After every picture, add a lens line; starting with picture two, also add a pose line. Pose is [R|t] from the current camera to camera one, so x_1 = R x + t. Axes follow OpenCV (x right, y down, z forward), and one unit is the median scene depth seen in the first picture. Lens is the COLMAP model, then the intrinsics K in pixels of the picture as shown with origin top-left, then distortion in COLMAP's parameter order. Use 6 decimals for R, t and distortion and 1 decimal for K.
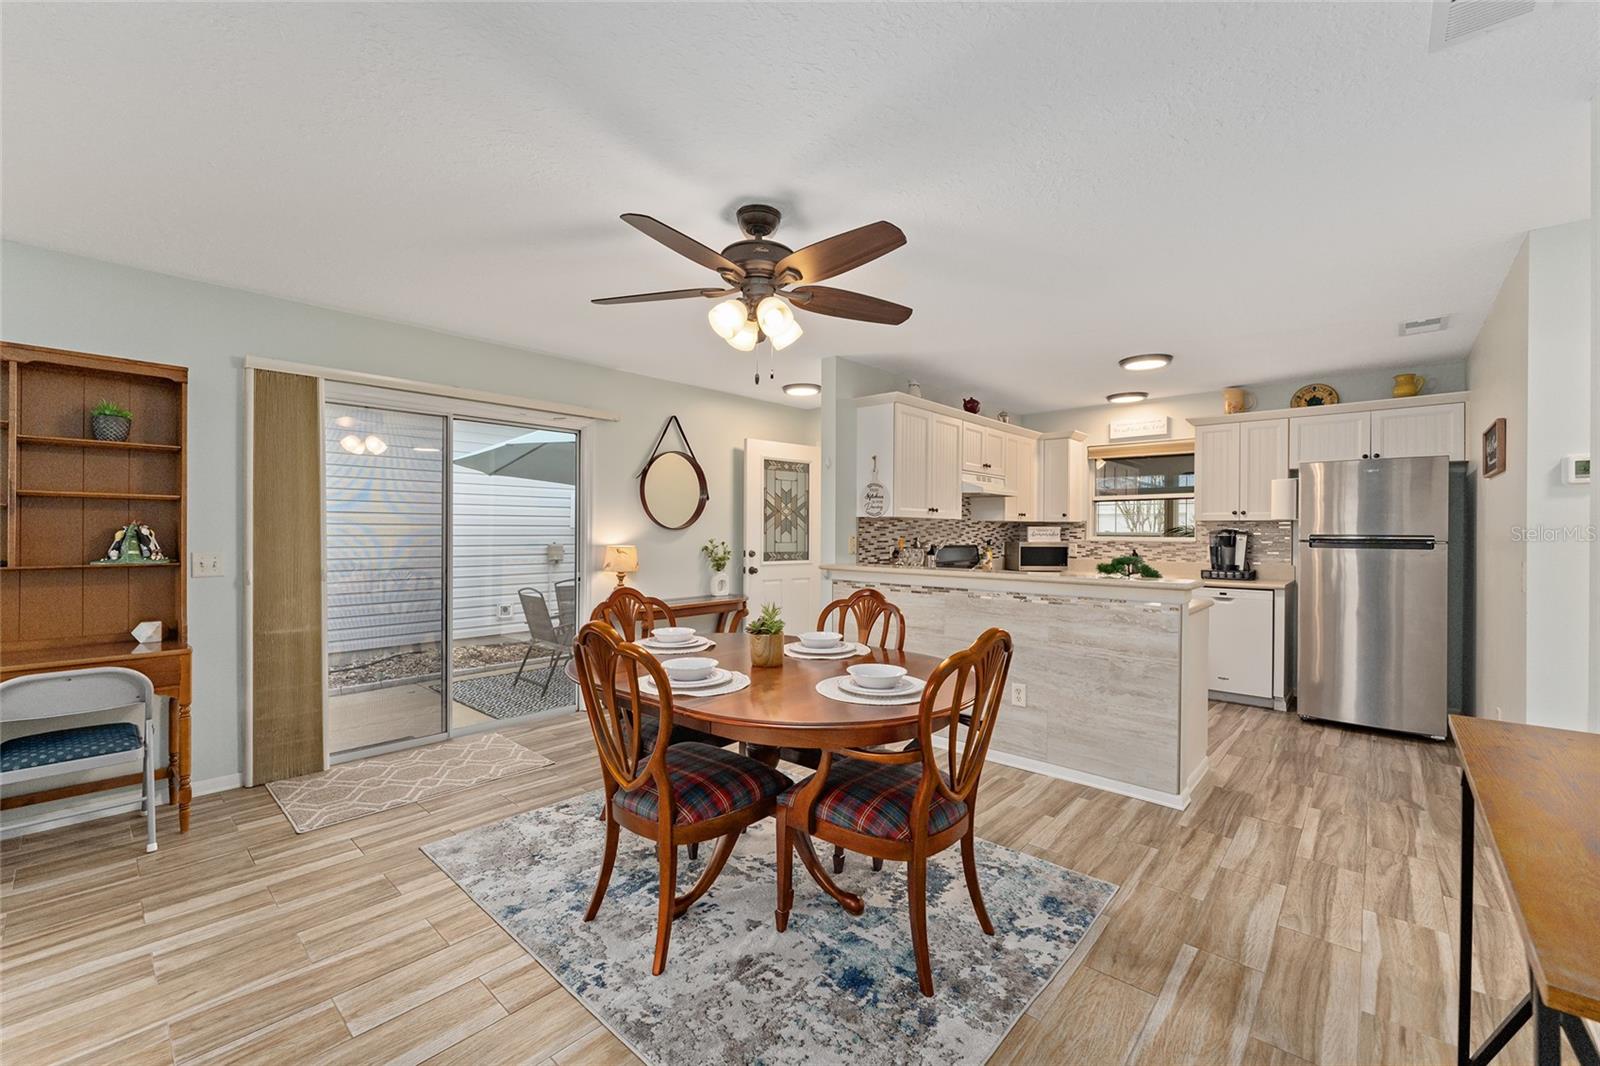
lens RADIAL K [[643.7, 0, 790.7], [0, 643.7, 532.2], [0, 0, 1]] dist [-0.002377, 0.000454]
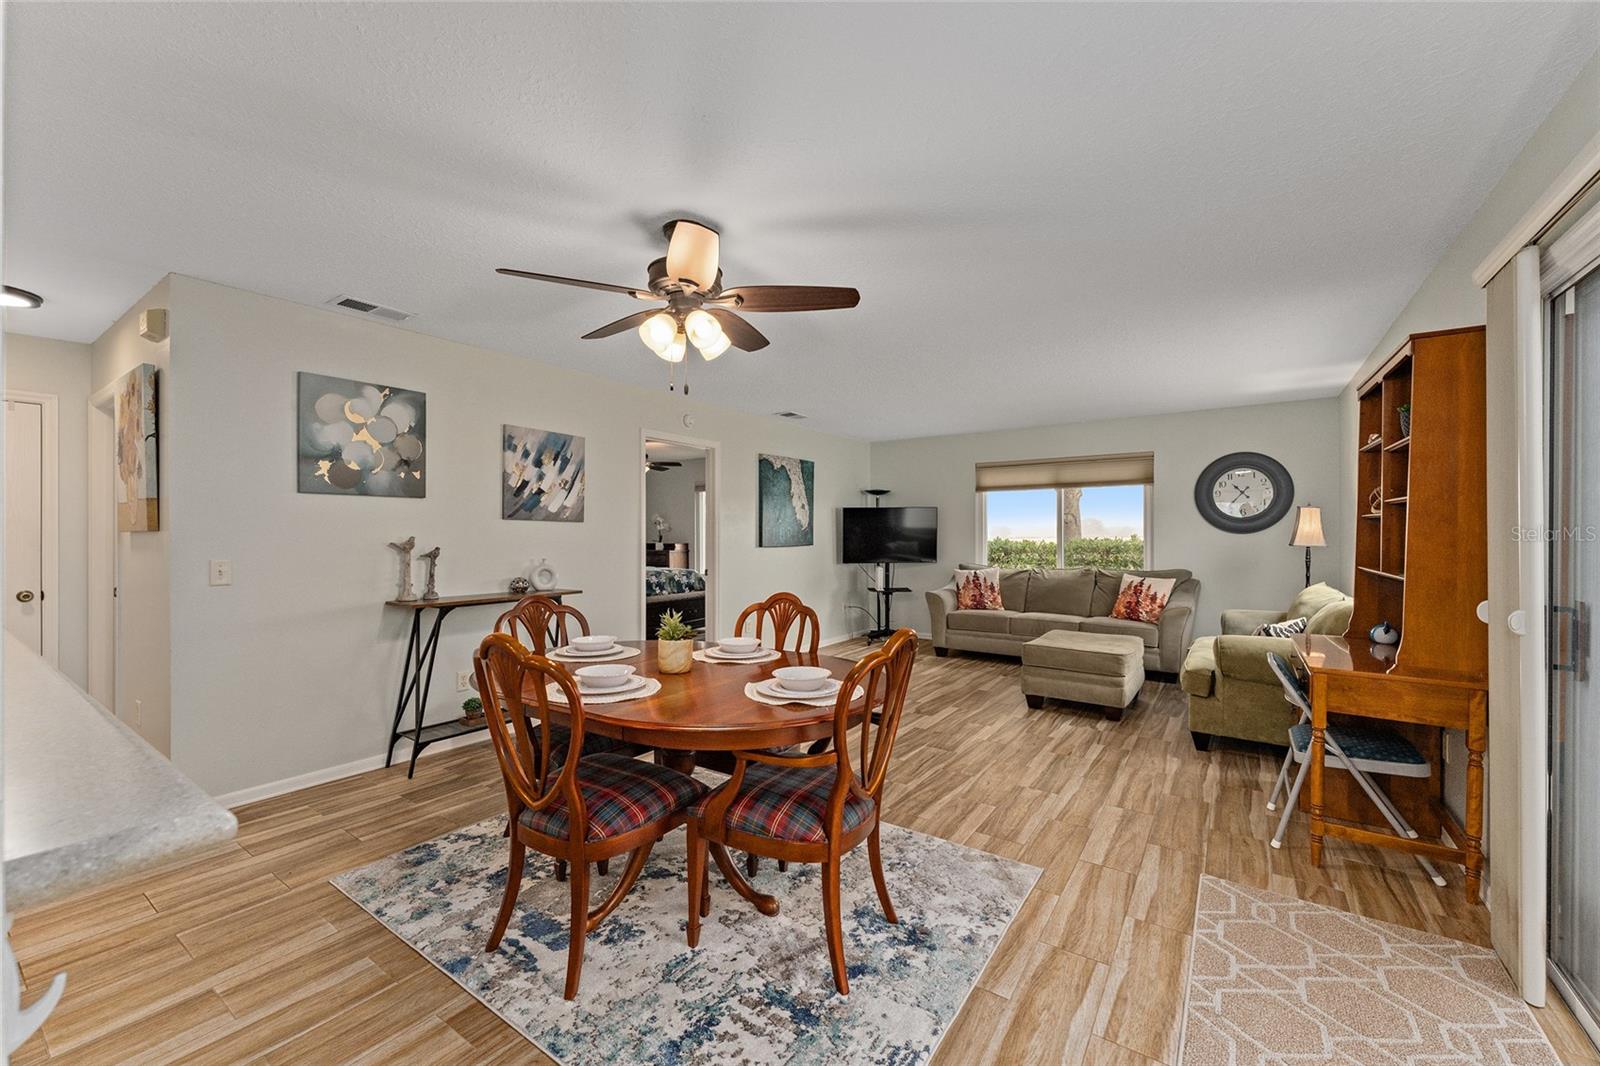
lens RADIAL K [[643.7, 0, 786.4], [0, 643.7, 534.4], [0, 0, 1]] dist [-0.002377, 0.000454]
pose [[-0.992017, -0.003996, -0.126041, -0.045094], [-0.004822, 0.999969, 0.006248, -0.006854], [0.126012, 0.006806, -0.992005, 1.149433]]
